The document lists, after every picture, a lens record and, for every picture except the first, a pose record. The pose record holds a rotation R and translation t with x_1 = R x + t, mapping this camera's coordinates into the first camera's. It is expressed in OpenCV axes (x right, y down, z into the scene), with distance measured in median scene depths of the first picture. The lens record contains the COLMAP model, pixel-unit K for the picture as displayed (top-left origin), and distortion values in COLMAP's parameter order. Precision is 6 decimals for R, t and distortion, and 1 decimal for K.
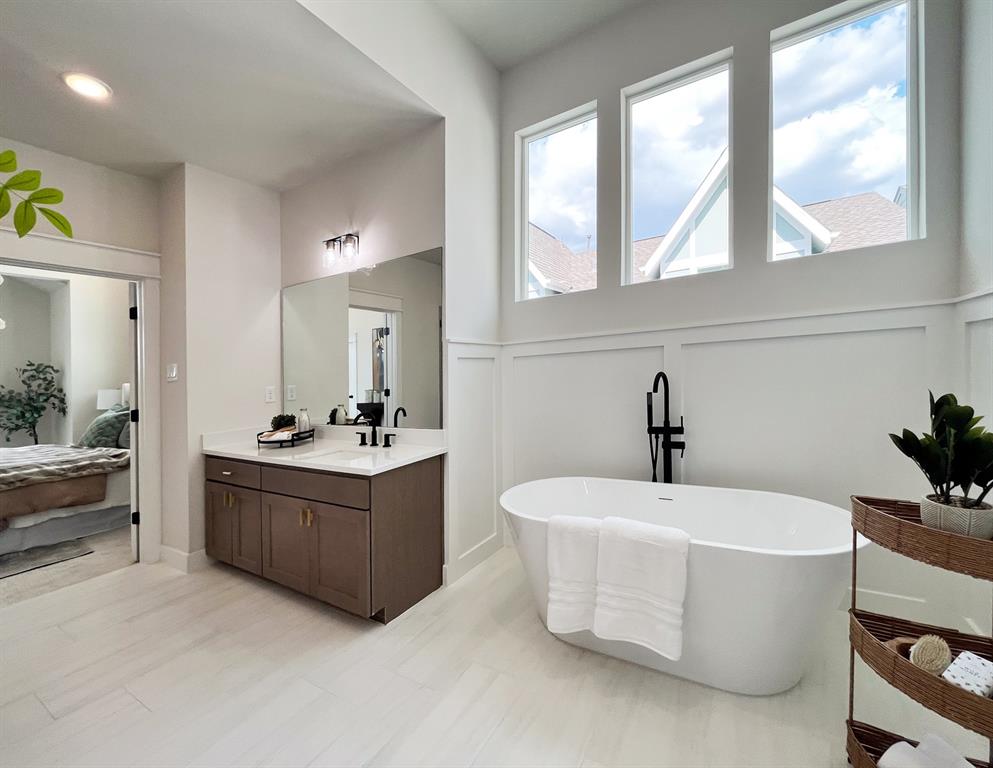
lens RADIAL K [[404.1, 0, 498.2], [0, 404.1, 345.9], [0, 0, 1]] dist [-0.001143, 0.000030]
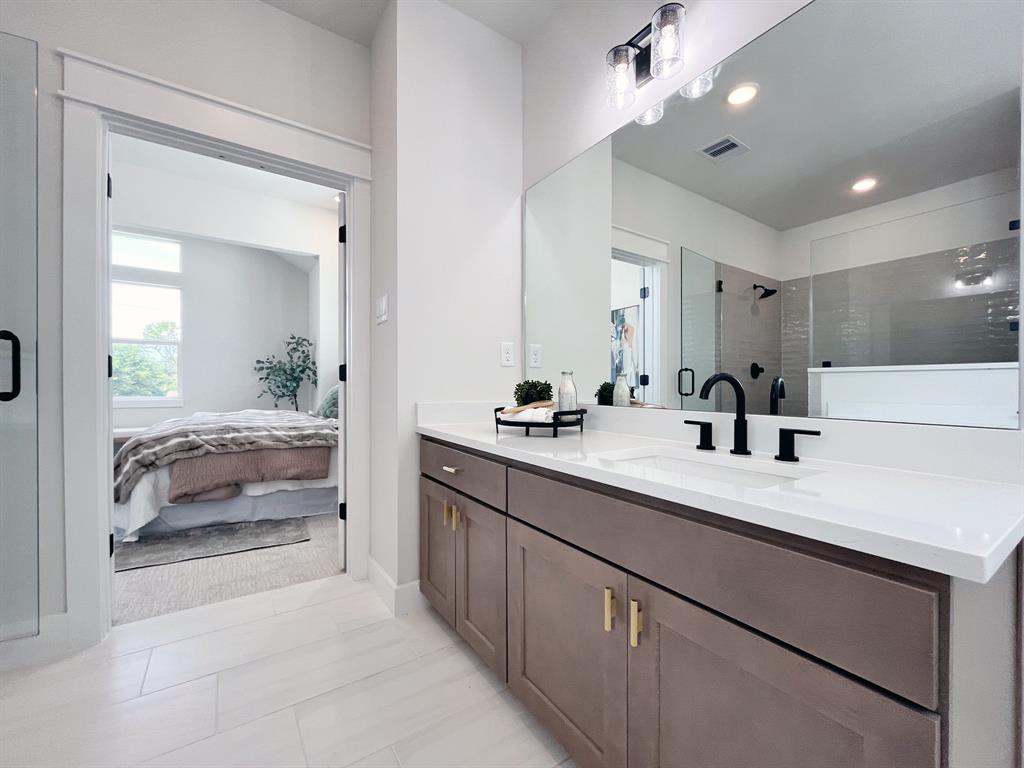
lens RADIAL K [[463.4, 0, 512.0], [0, 463.4, 384.0], [0, 0, 1]] dist [0.000561, 0.000104]
pose [[0.897215, 0.057892, -0.437782, -0.243366], [-0.020765, 0.995804, 0.089129, 0.104986], [0.441105, -0.070878, 0.894652, 0.359909]]
